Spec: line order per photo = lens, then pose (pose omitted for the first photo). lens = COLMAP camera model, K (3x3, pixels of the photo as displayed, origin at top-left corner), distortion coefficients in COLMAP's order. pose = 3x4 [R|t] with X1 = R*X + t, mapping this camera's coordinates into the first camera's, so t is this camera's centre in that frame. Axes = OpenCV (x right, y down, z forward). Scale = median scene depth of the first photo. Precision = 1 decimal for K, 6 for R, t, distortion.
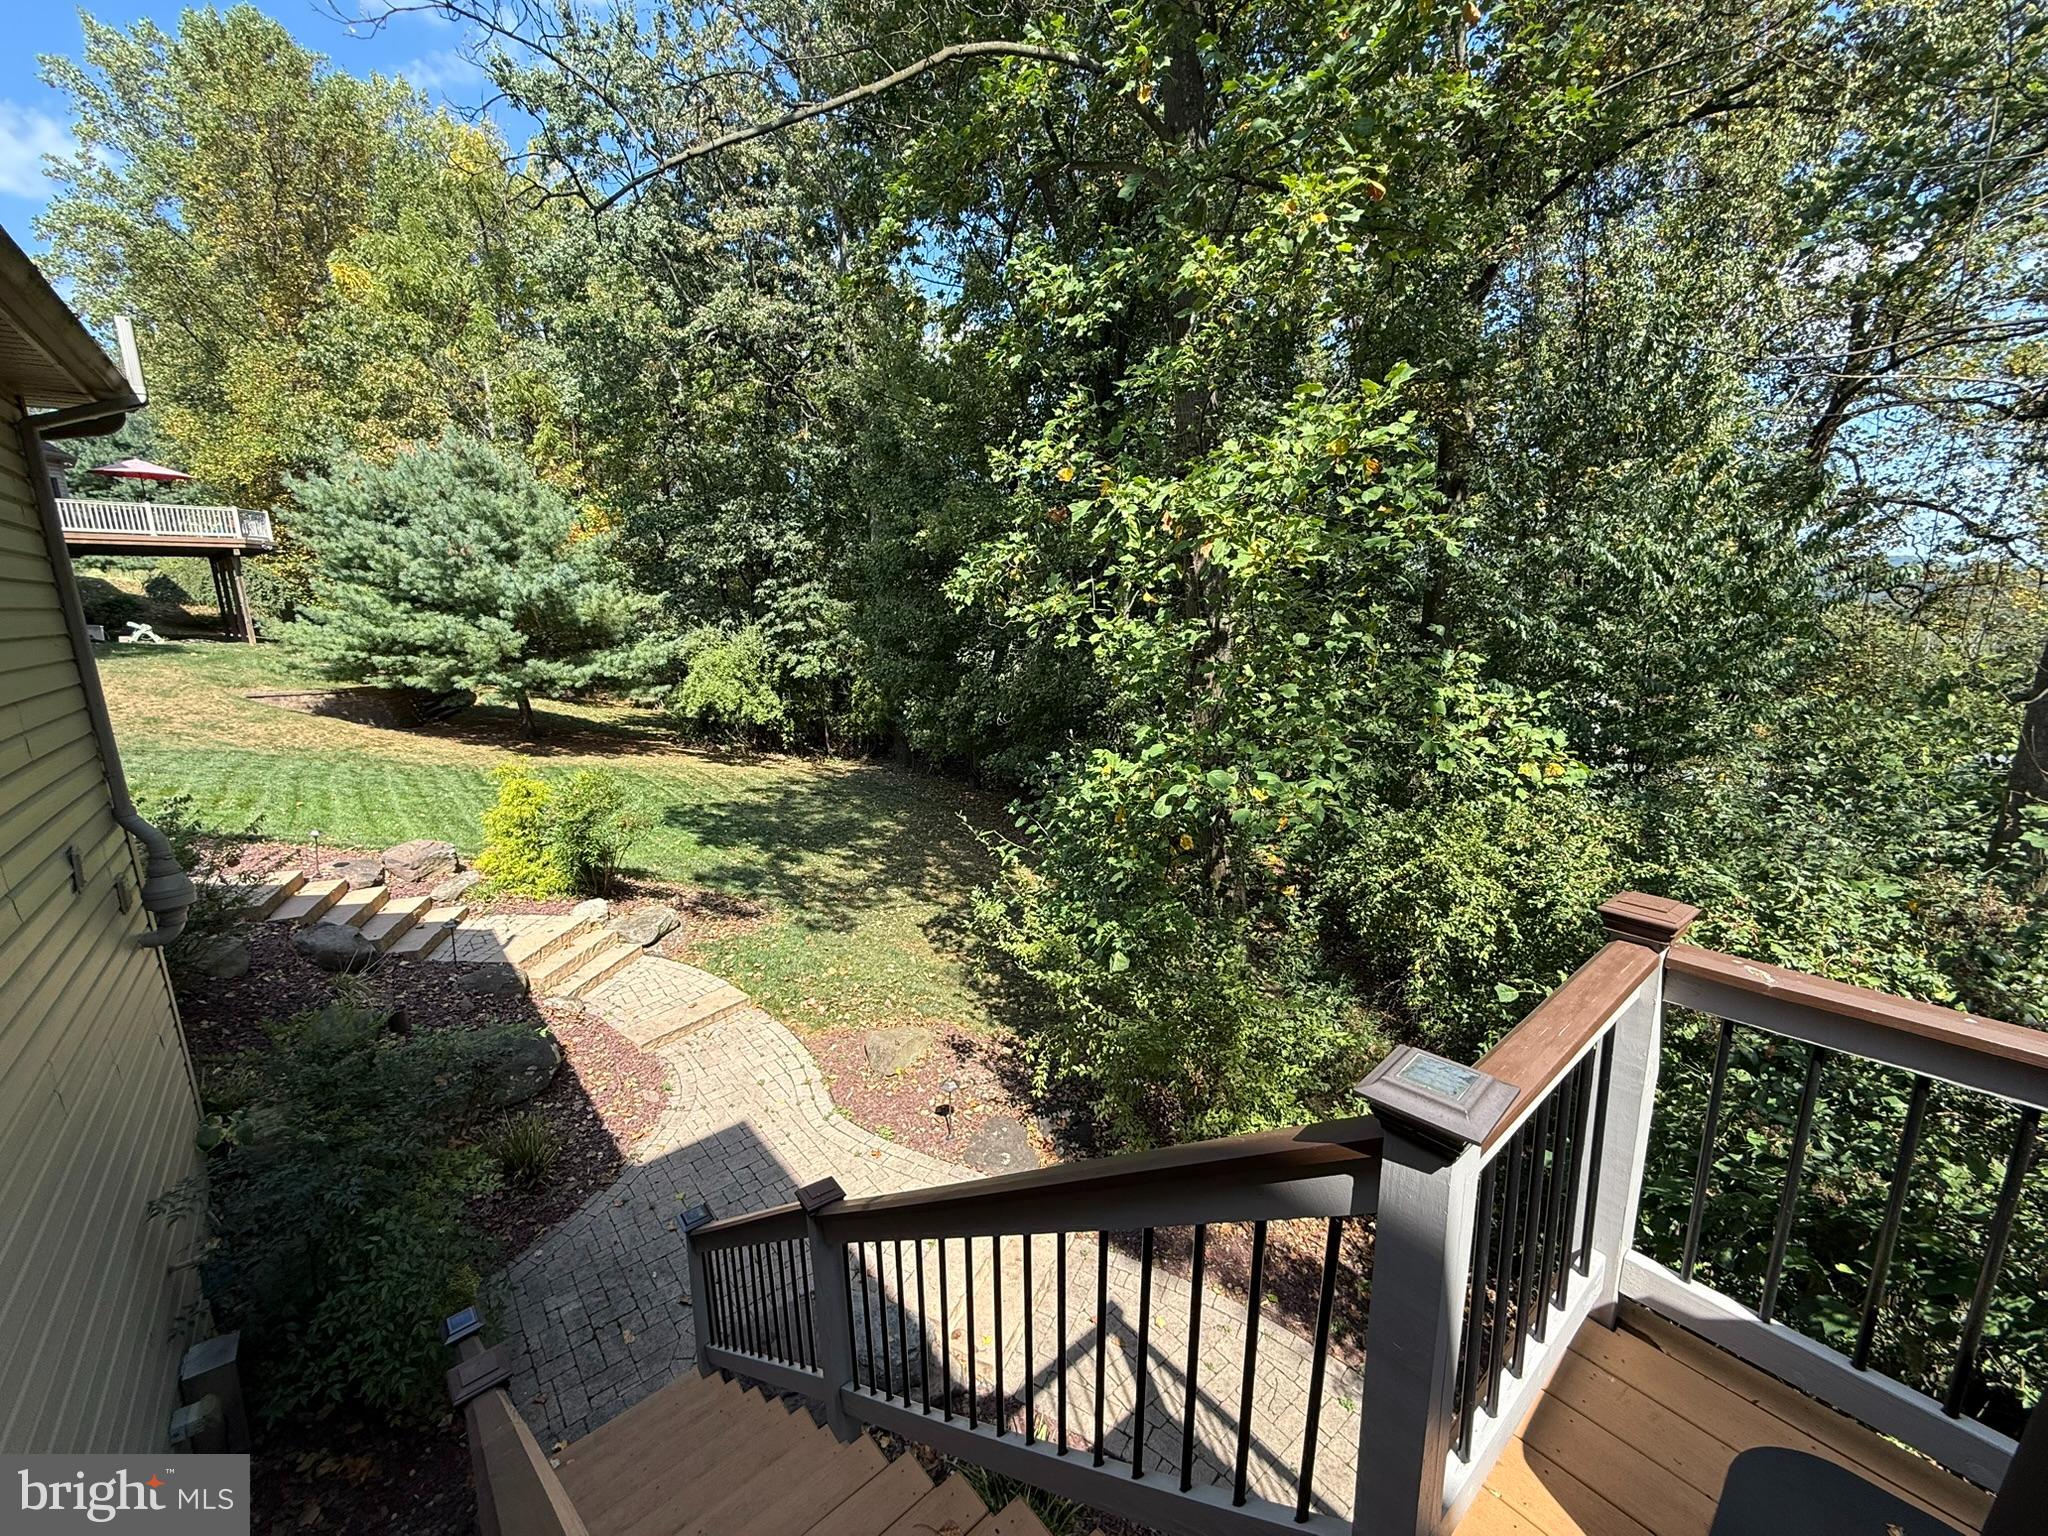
lens RADIAL K [[811.4, 0, 1026.9], [0, 811.4, 764.1], [0, 0, 1]] dist [-0.001180, -0.000482]
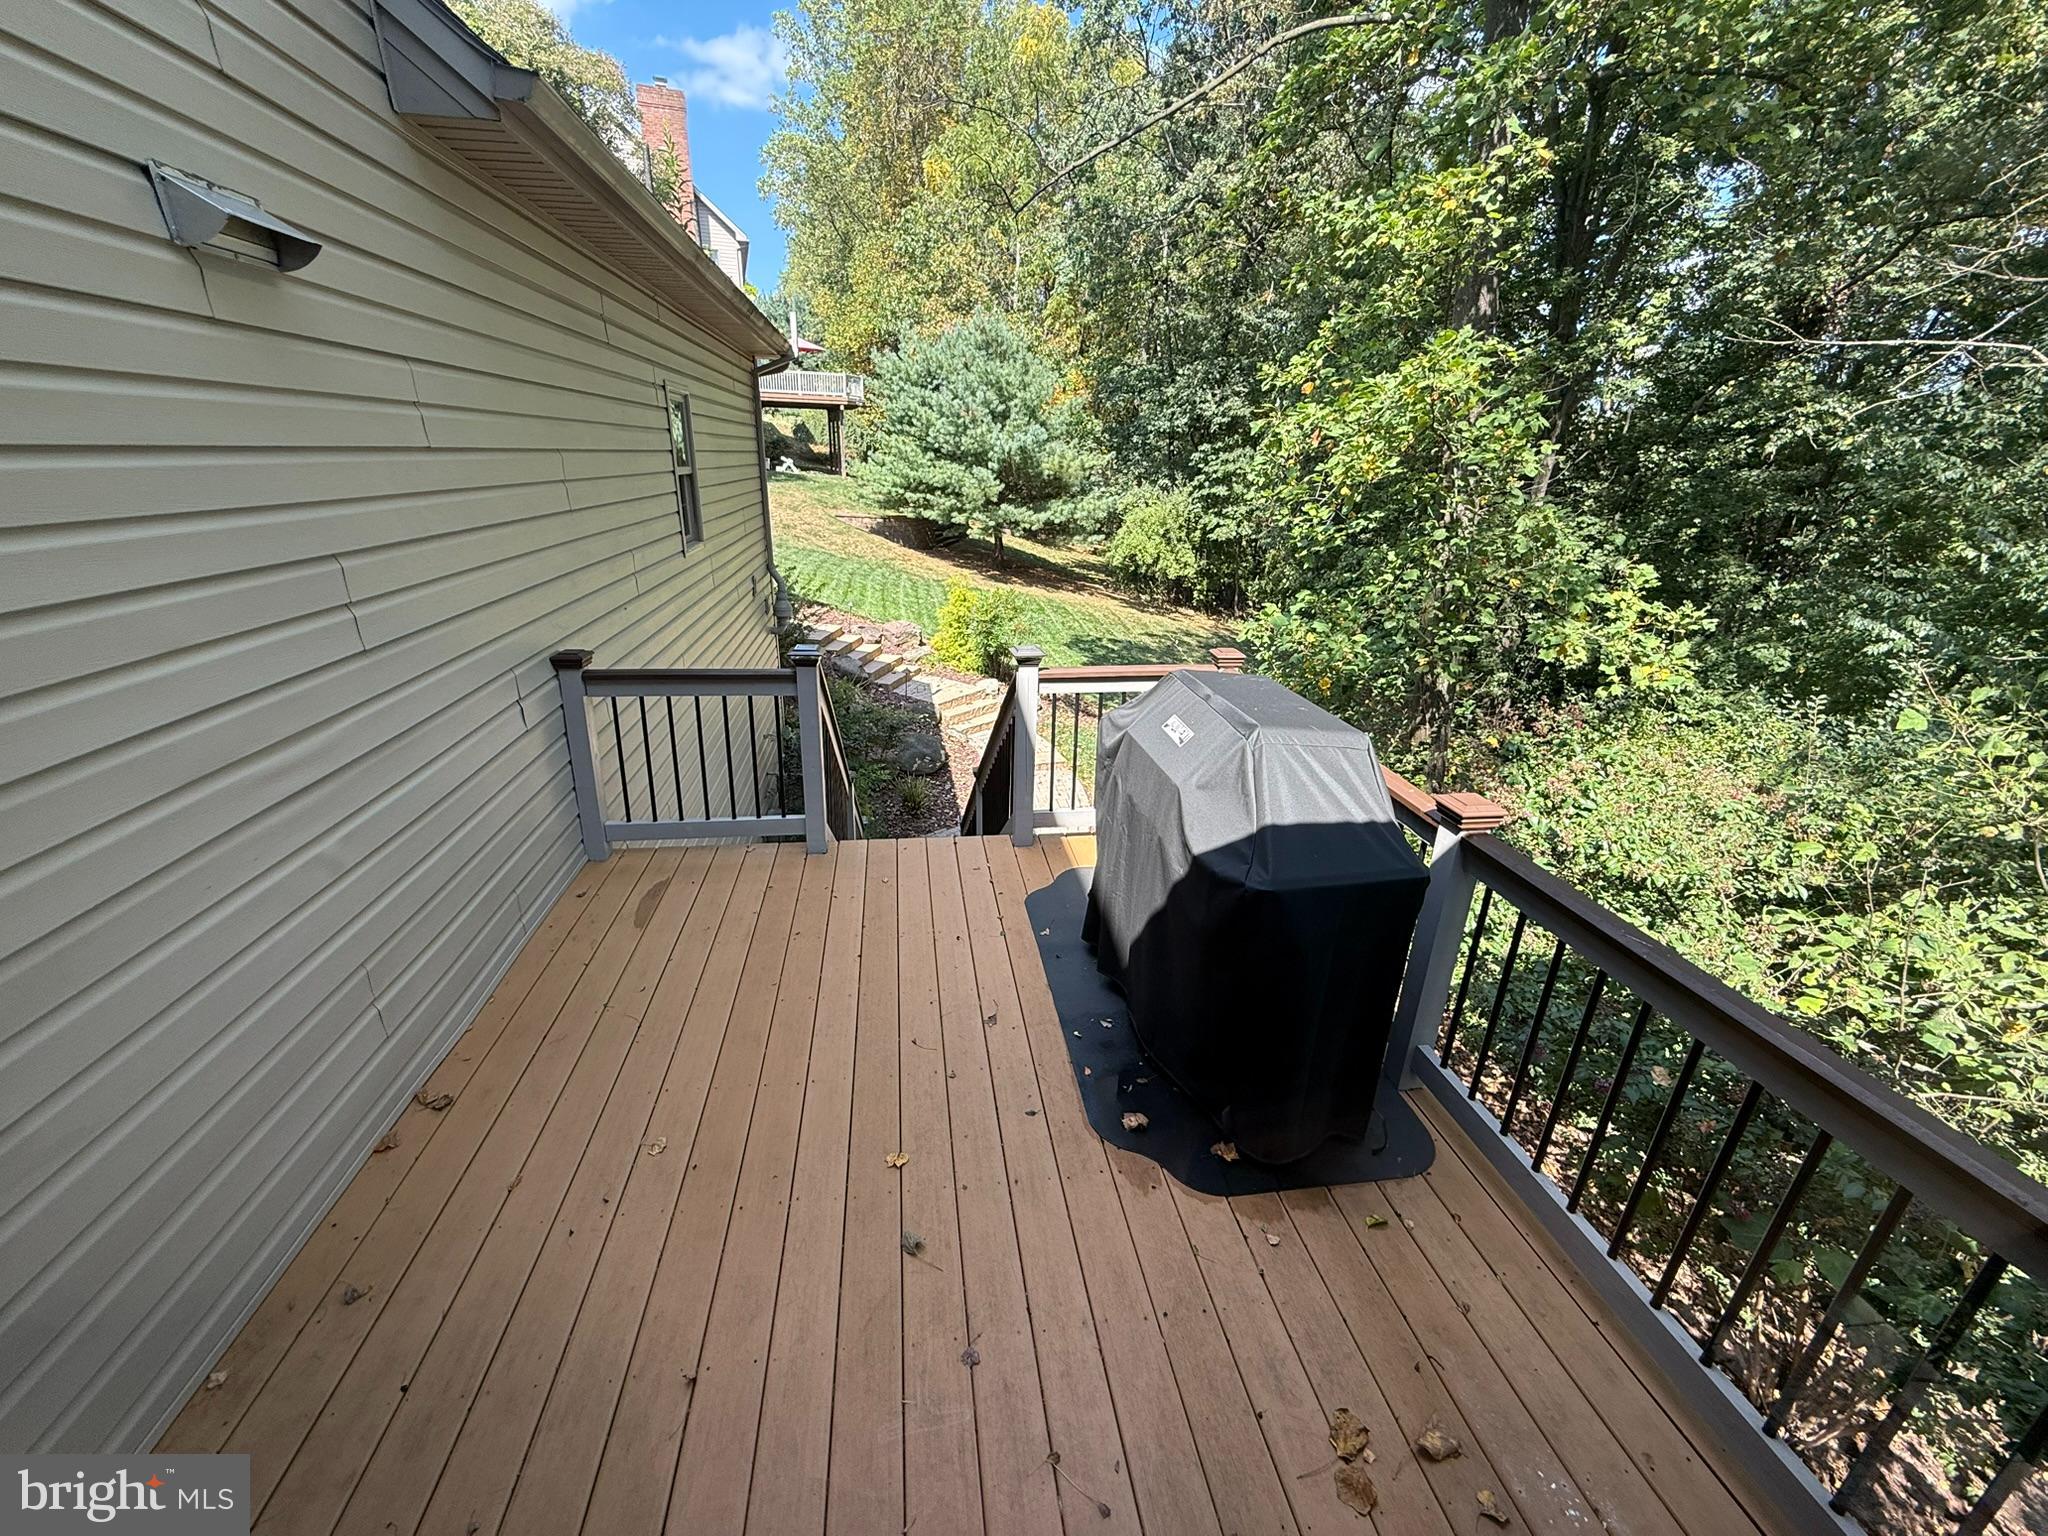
lens RADIAL K [[811.4, 0, 1025.2], [0, 811.4, 758.9], [0, 0, 1]] dist [-0.001180, -0.000482]
pose [[0.847731, 0.226066, -0.479840, 0.096857], [-0.149759, 0.969834, 0.192337, 0.007197], [0.508846, -0.091190, 0.856014, -0.087583]]
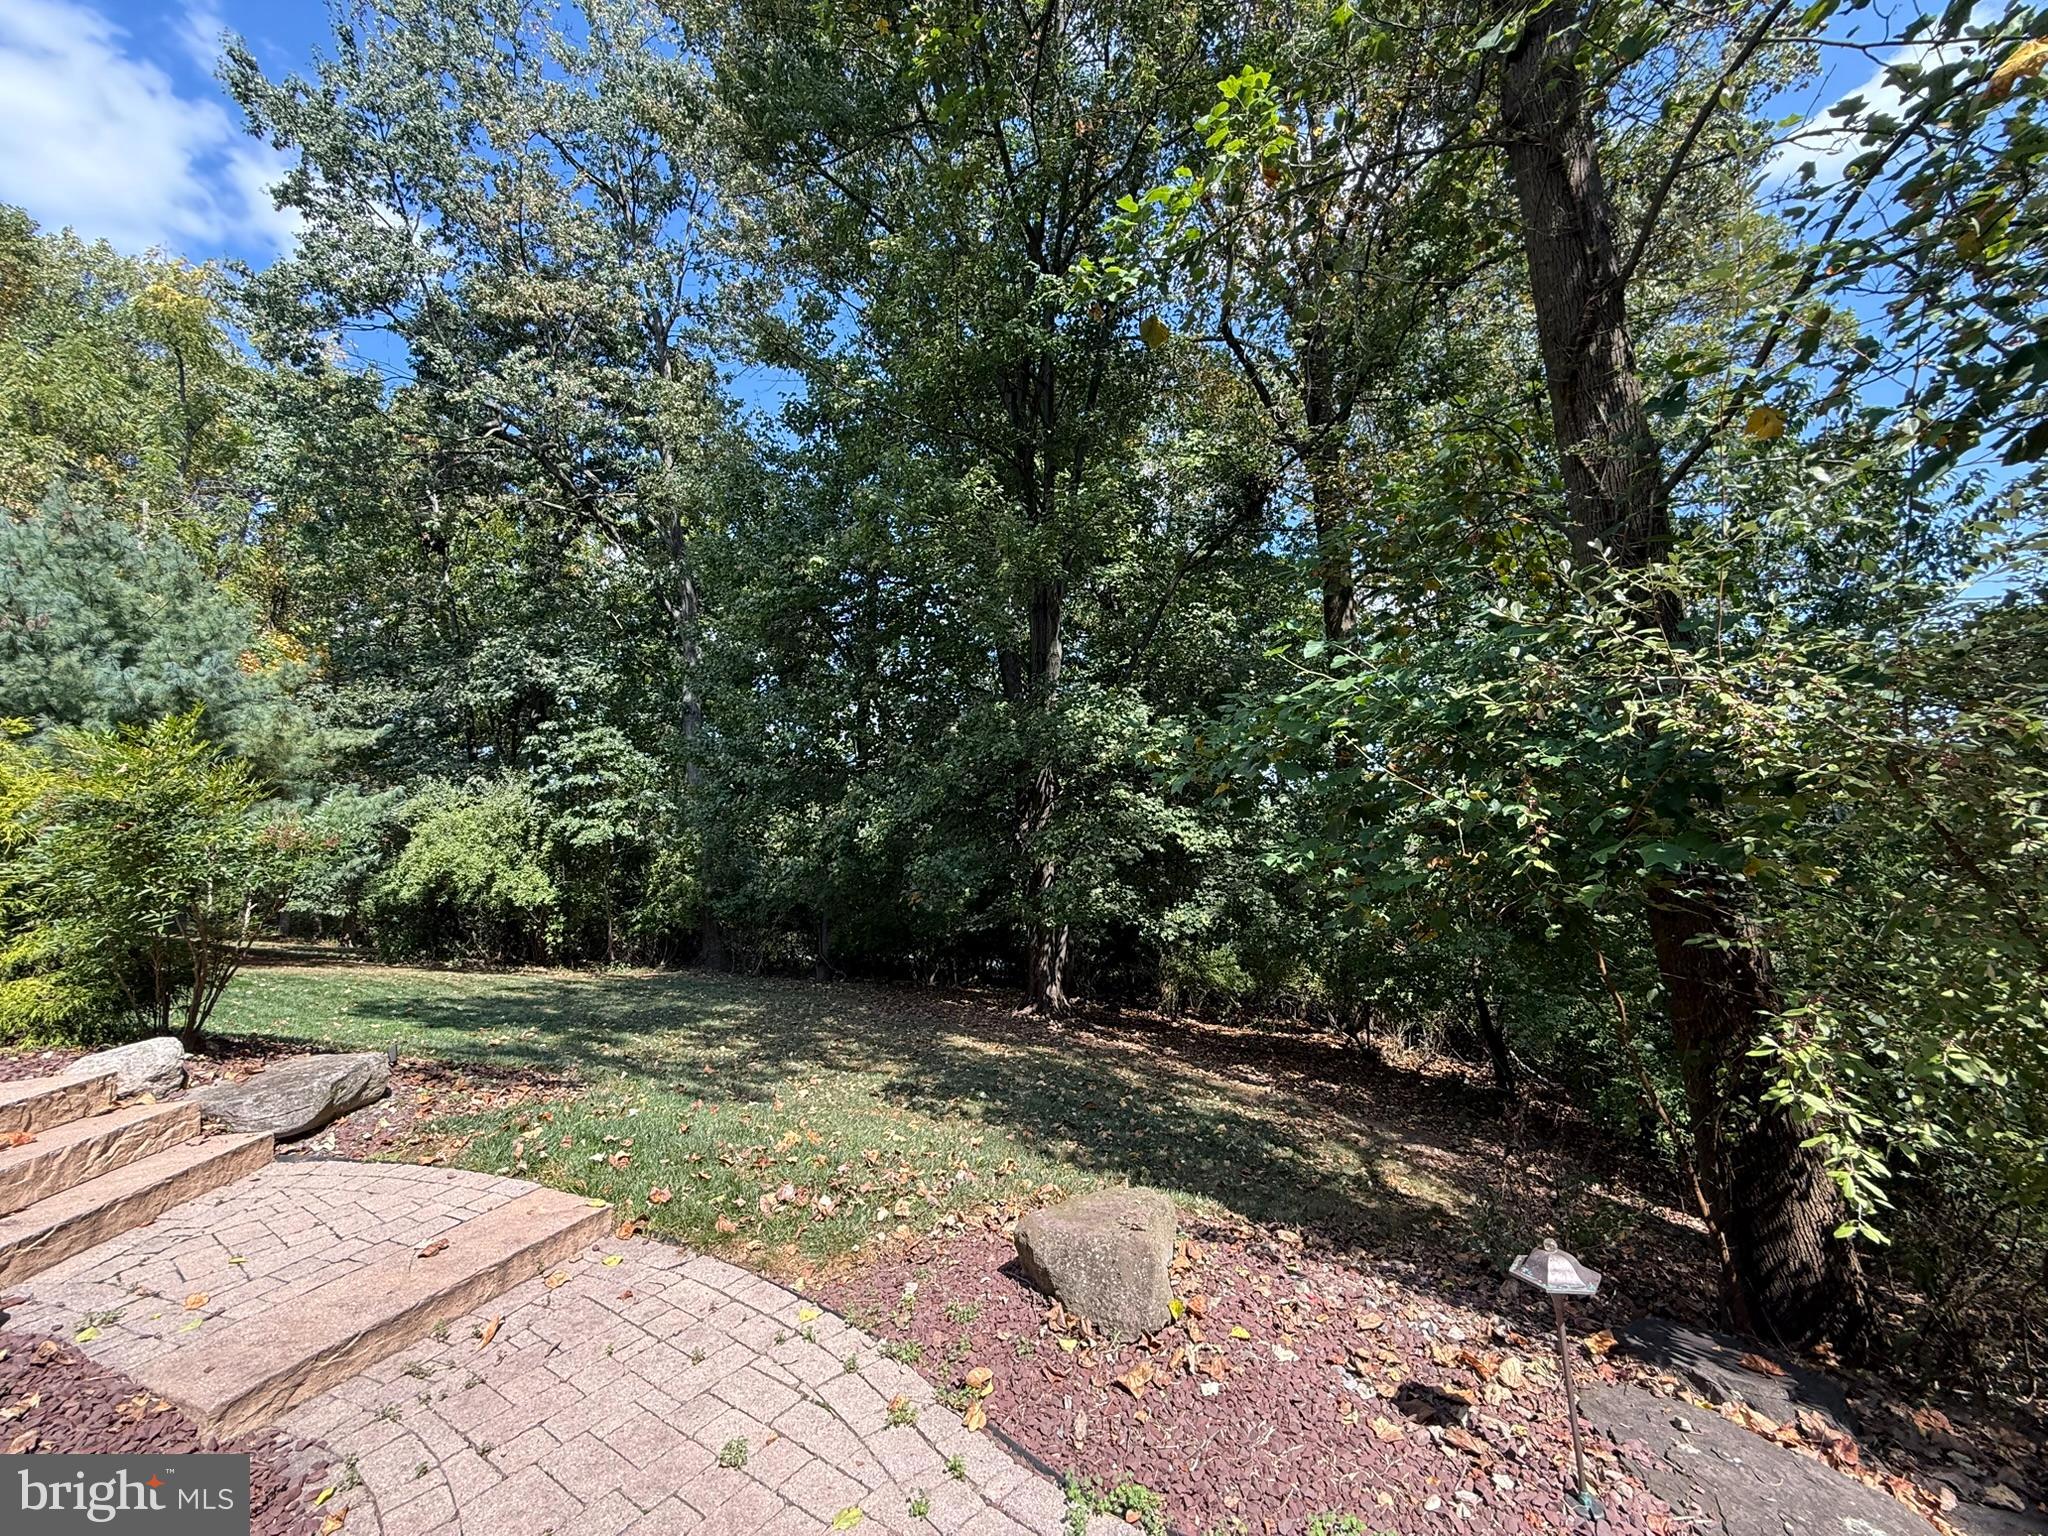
lens RADIAL K [[811.4, 0, 1030.9], [0, 811.4, 768.9], [0, 0, 1]] dist [-0.001180, -0.000482]
pose [[0.962202, -0.014233, 0.271964, -0.091117], [0.093029, 0.955741, -0.279116, 0.077796], [-0.255955, 0.293866, 0.920940, 0.198244]]
